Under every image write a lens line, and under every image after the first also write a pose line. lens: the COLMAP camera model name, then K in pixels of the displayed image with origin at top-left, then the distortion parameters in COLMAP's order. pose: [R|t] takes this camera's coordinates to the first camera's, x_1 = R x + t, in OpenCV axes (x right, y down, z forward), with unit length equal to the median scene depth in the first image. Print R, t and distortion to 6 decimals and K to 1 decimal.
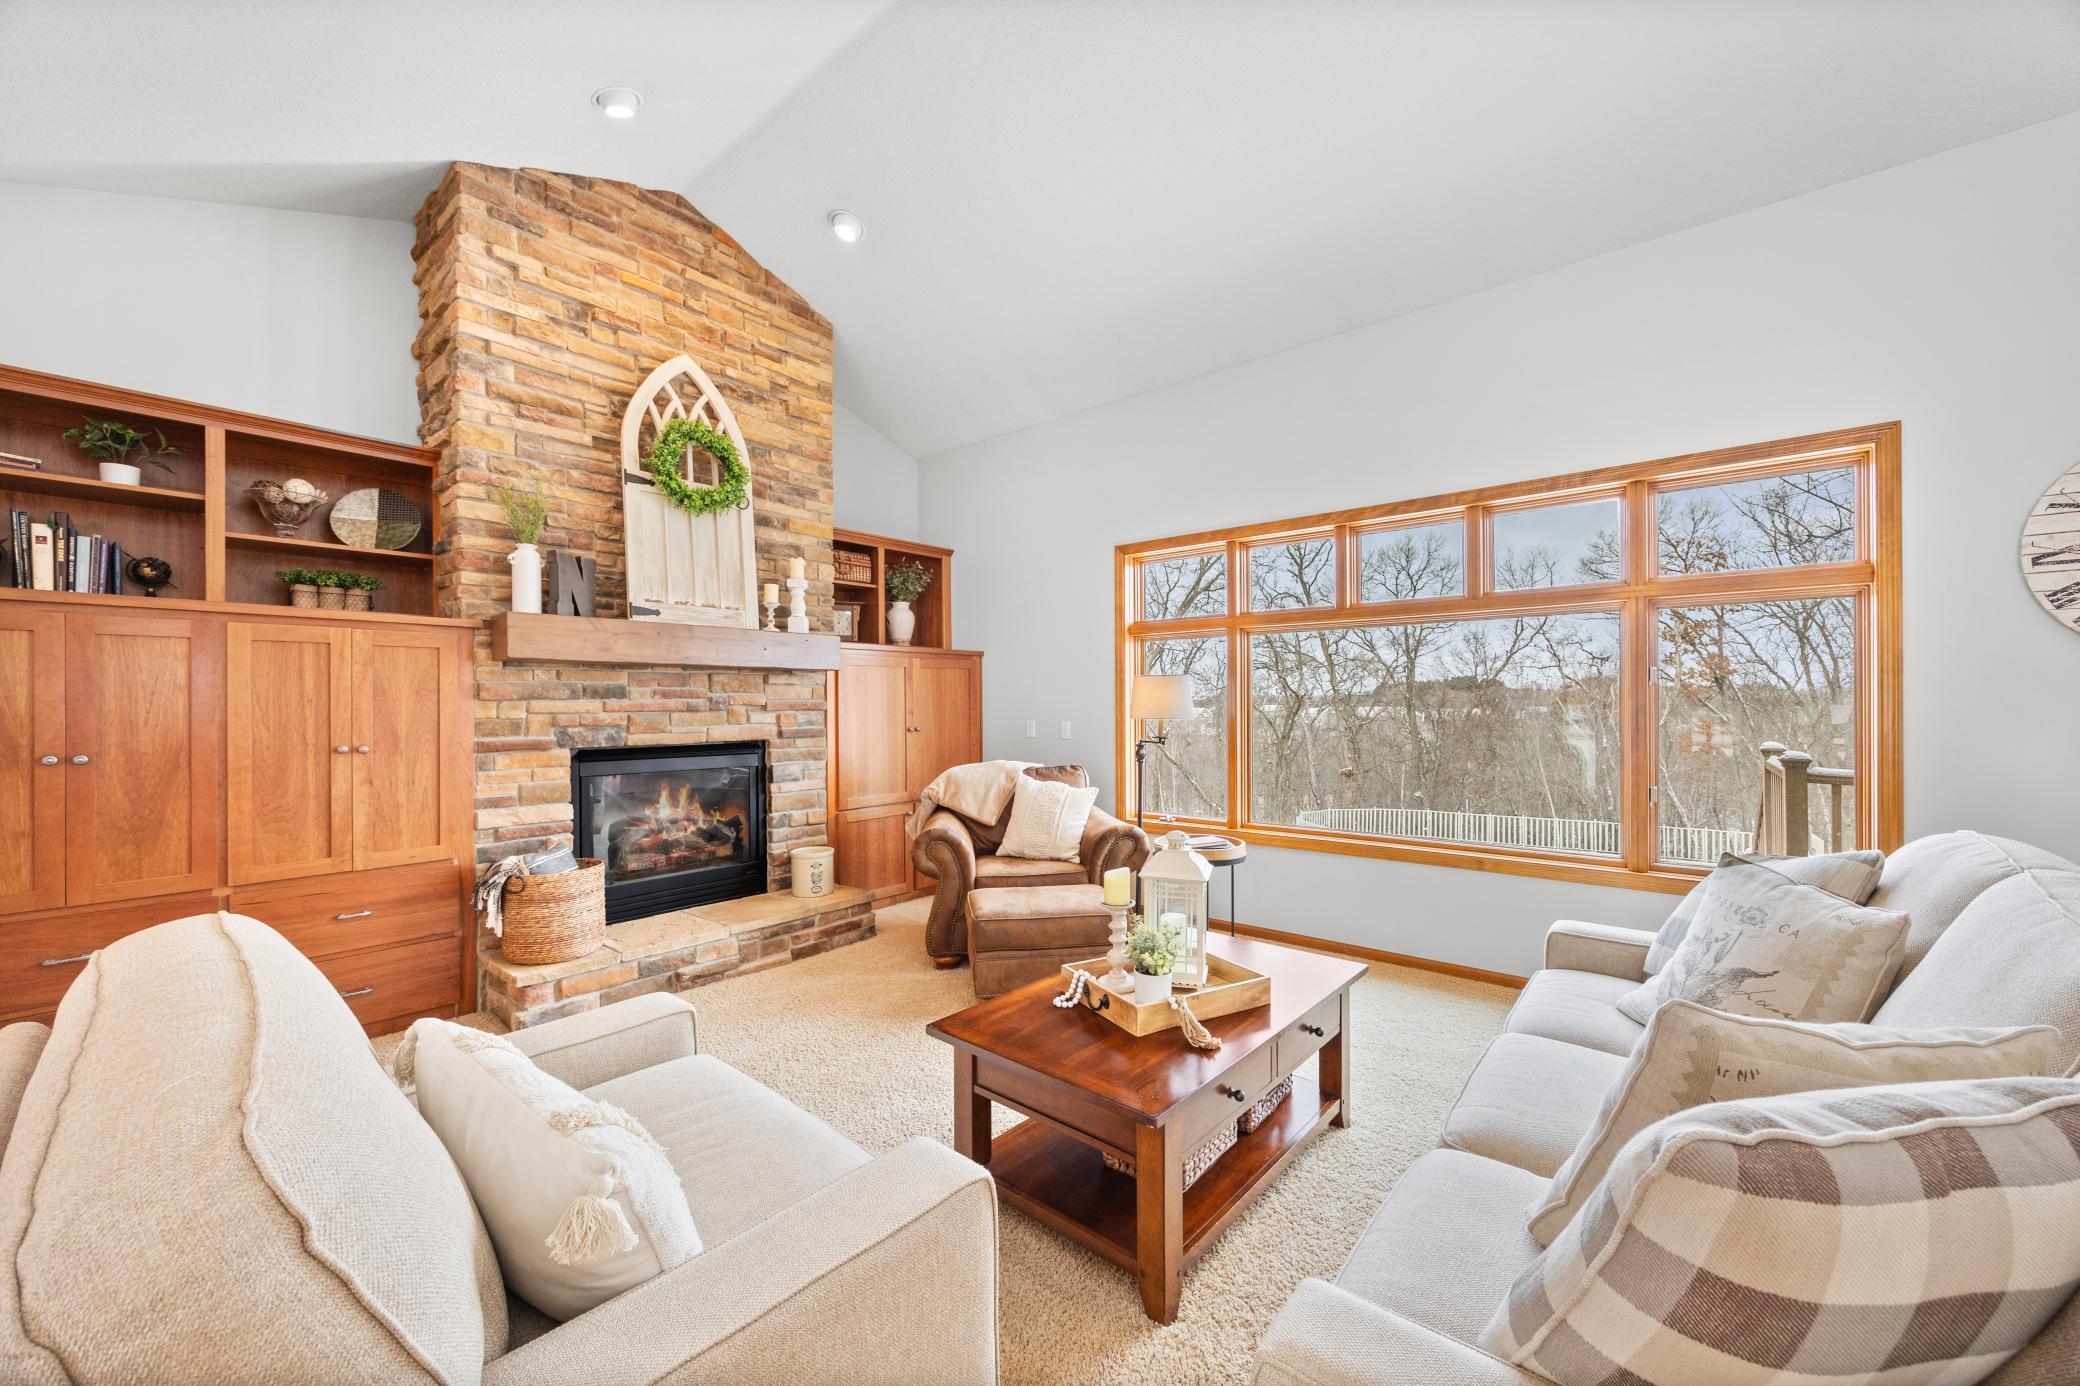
lens RADIAL K [[793.3, 0, 1038.5], [0, 793.3, 697.7], [0, 0, 1]] dist [-0.001209, -0.000508]
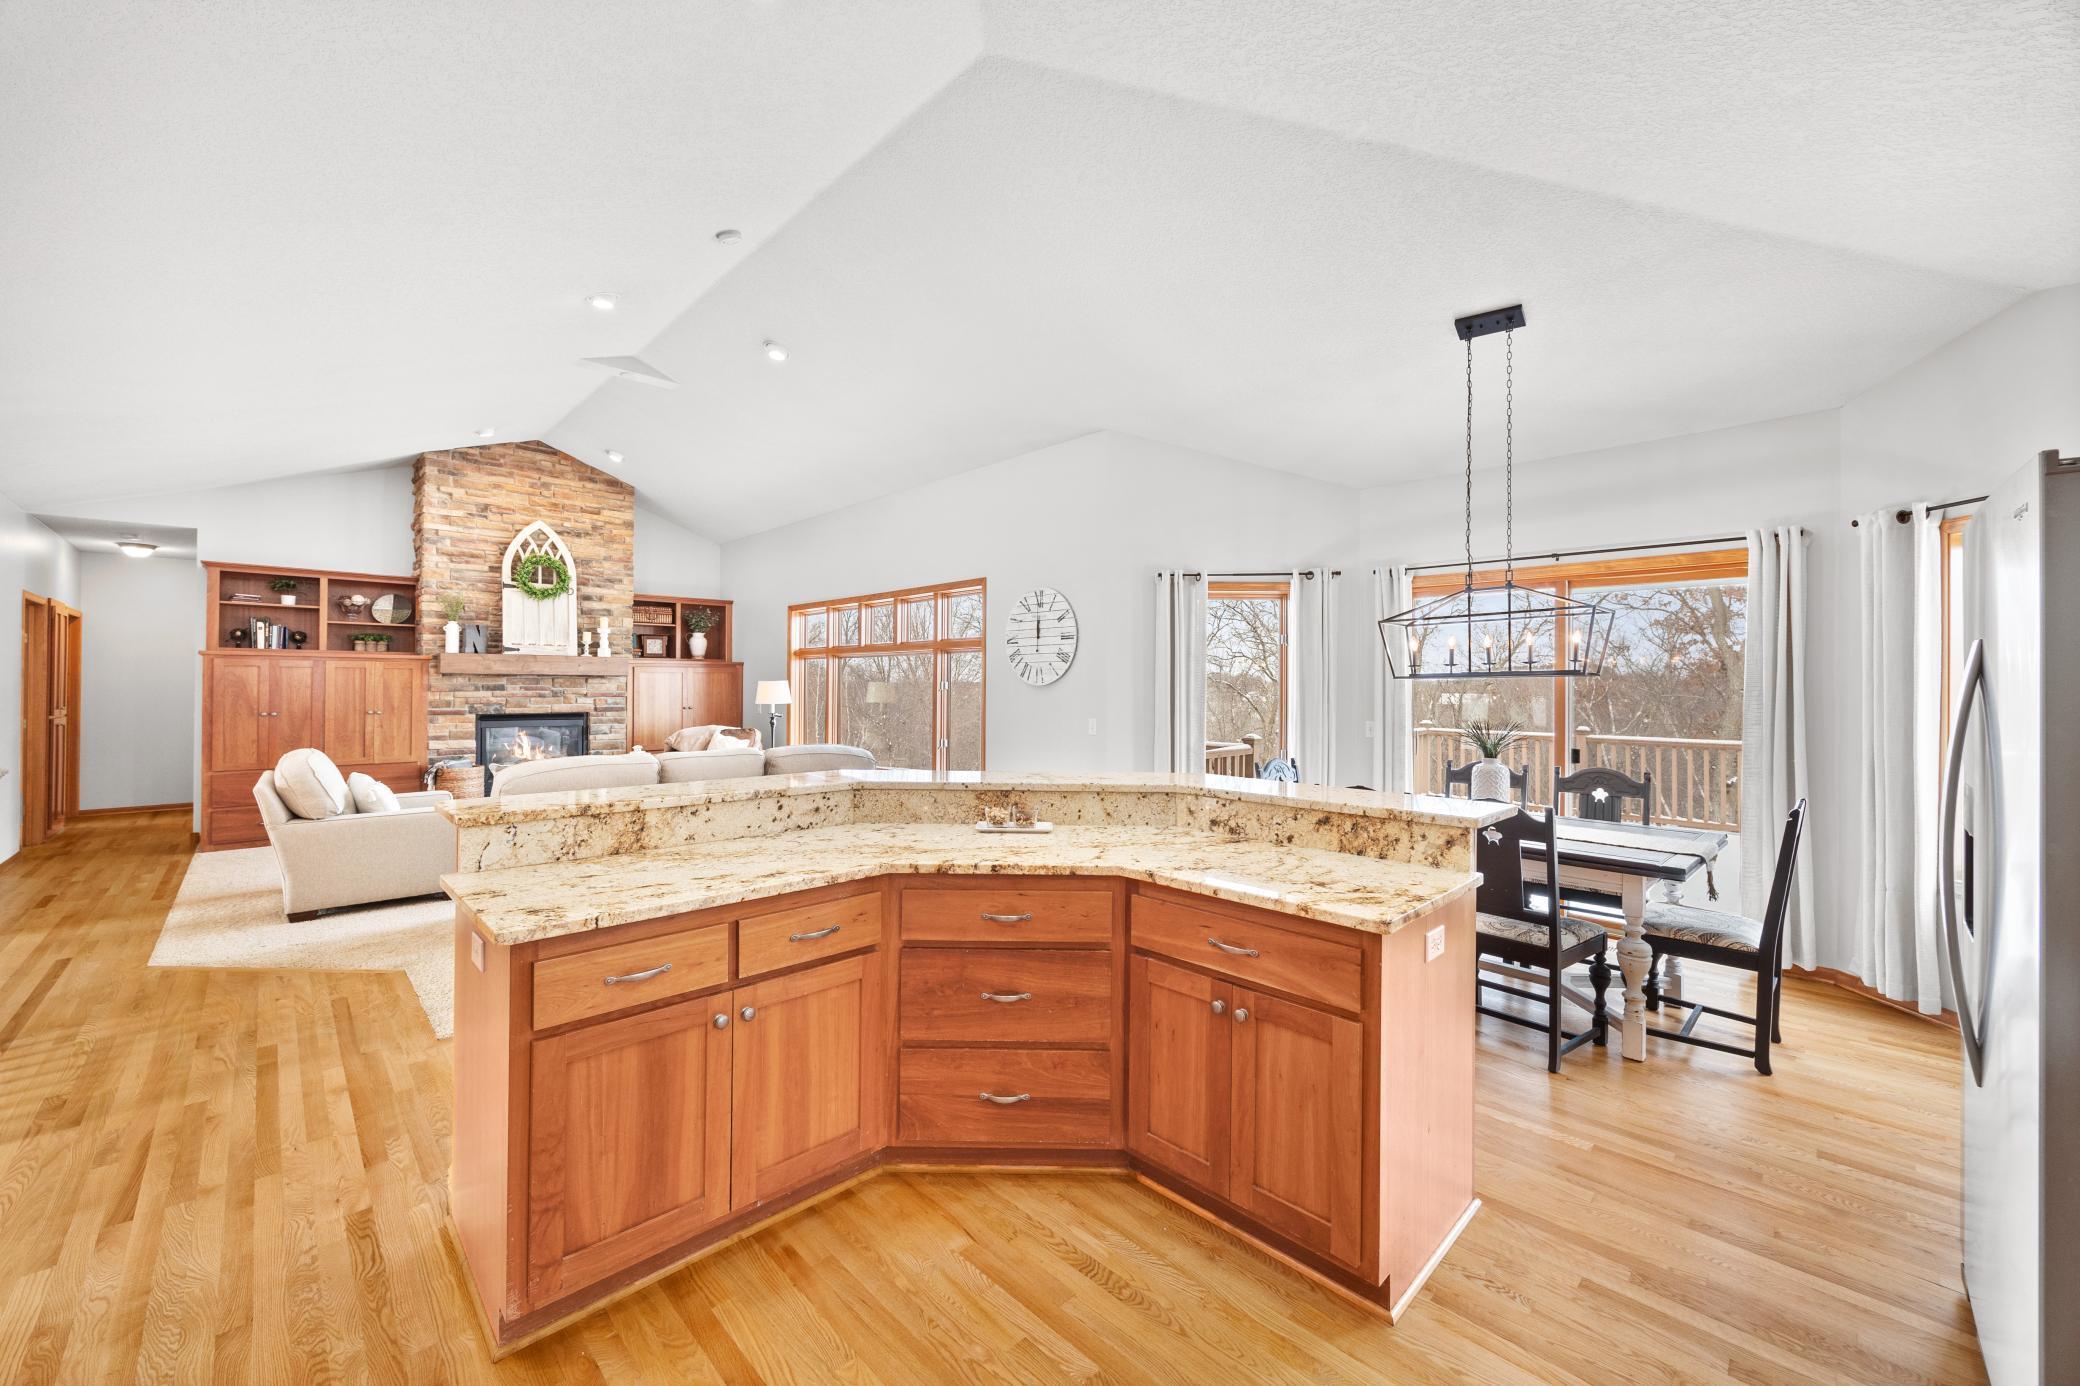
lens RADIAL K [[810.6, 0, 1035.1], [0, 810.6, 671.5], [0, 0, 1]] dist [-0.001383, -0.000402]
pose [[0.994467, 0.007377, -0.104786, 1.194913], [-0.008457, 0.999916, -0.009868, -0.044068], [0.104704, 0.010700, 0.994446, -1.062825]]
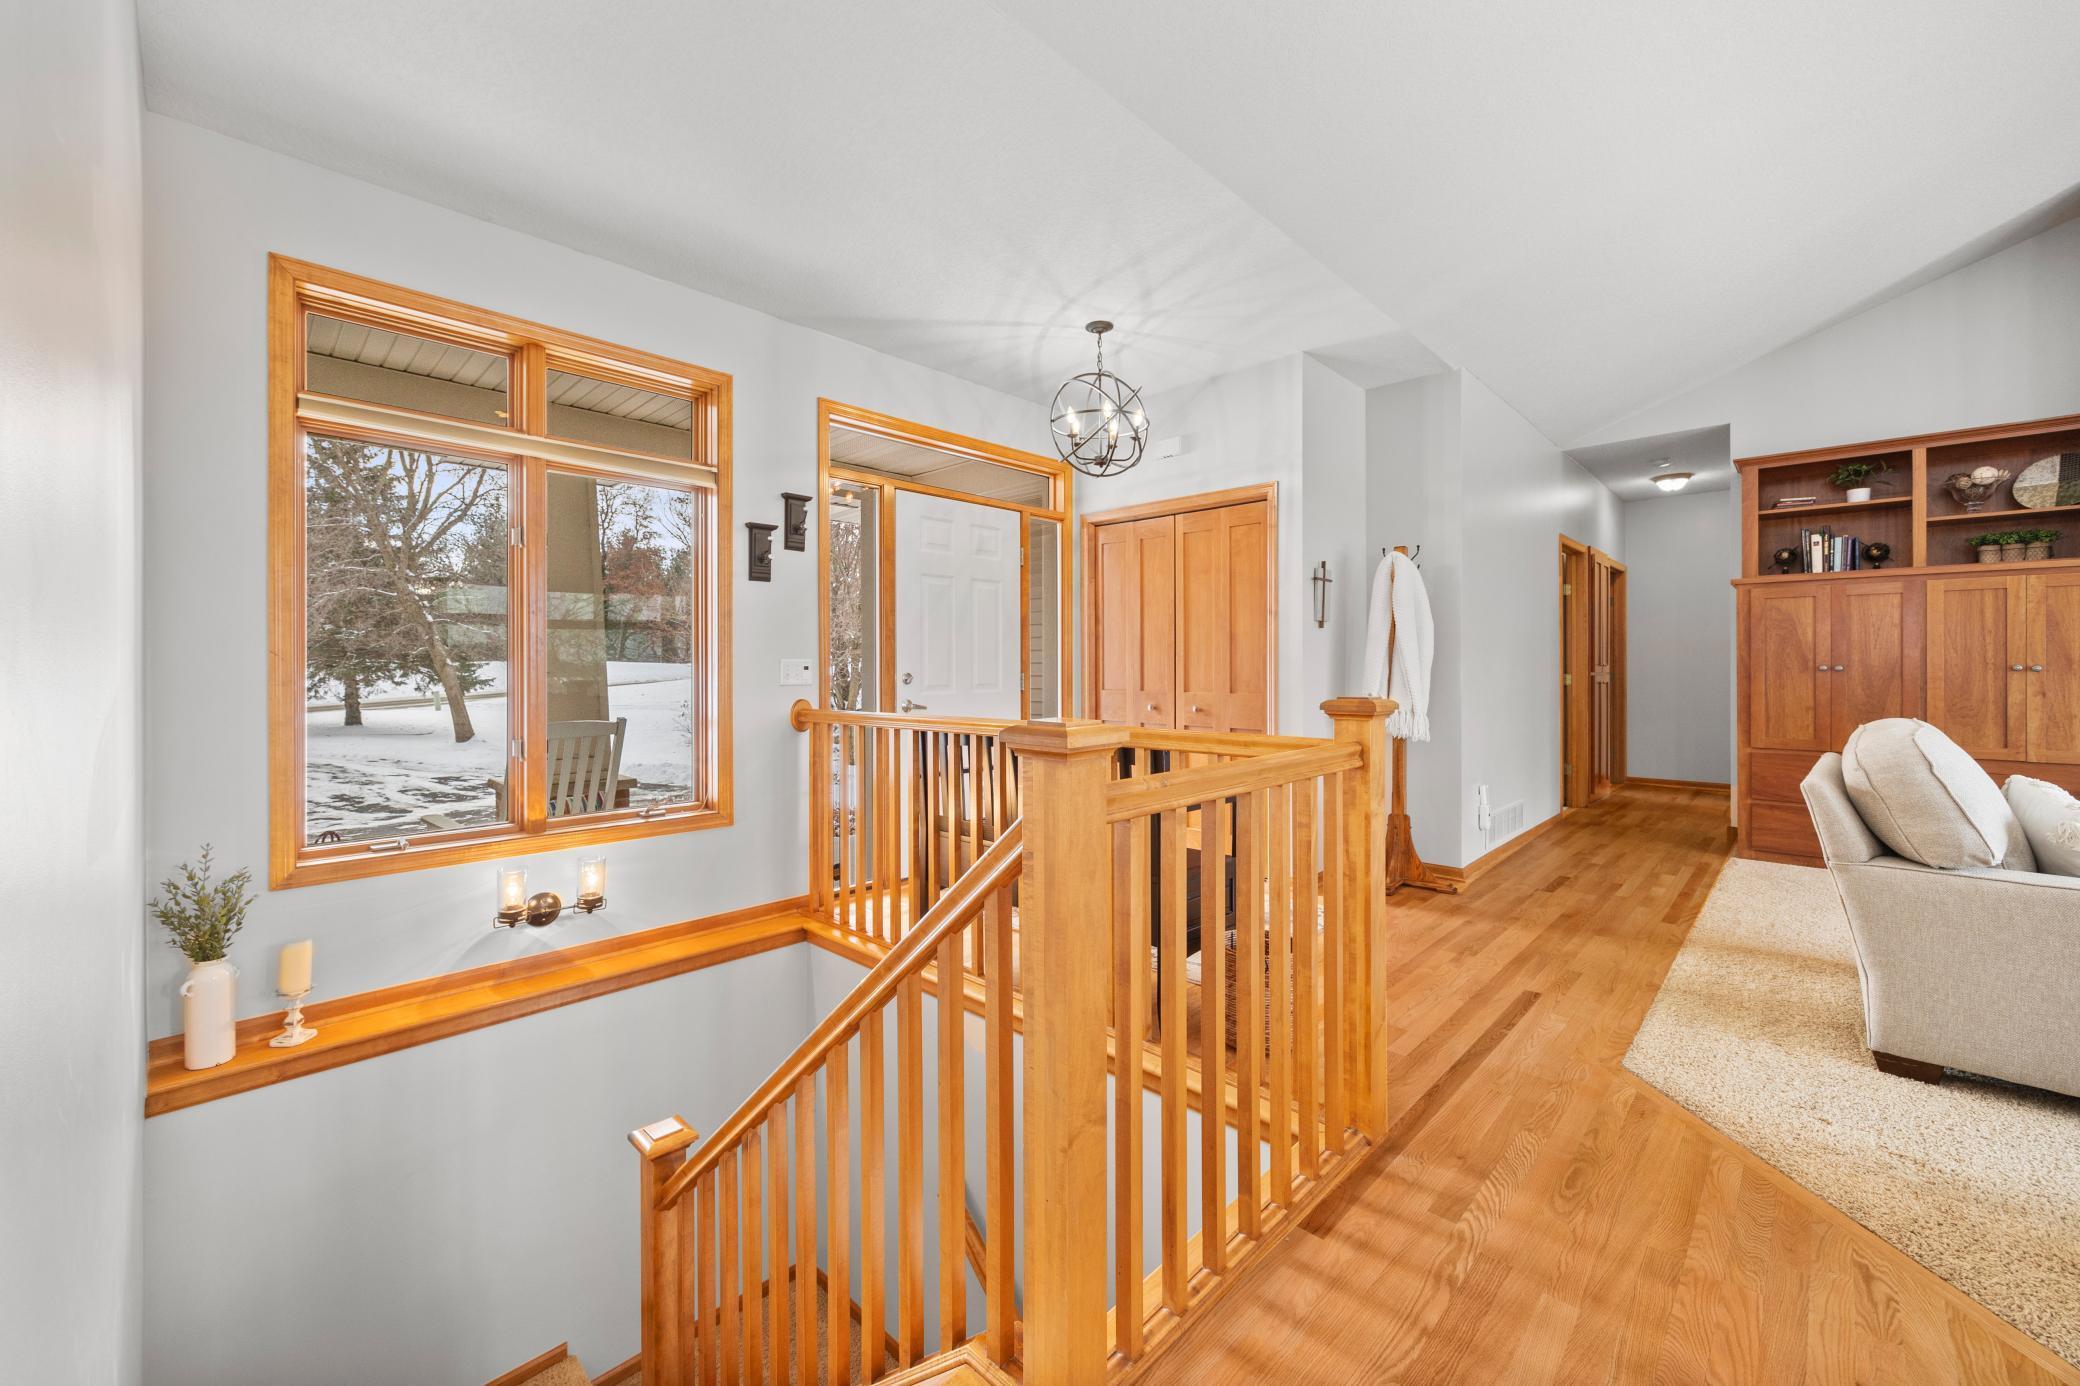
lens RADIAL K [[810.6, 0, 1035.1], [0, 810.6, 671.5], [0, 0, 1]] dist [-0.001383, -0.000402]
pose [[-0.070161, 0.009730, -0.997488, 0.502665], [0.006886, 0.999933, 0.009269, 0.041625], [0.997512, -0.006218, -0.070223, -0.466223]]
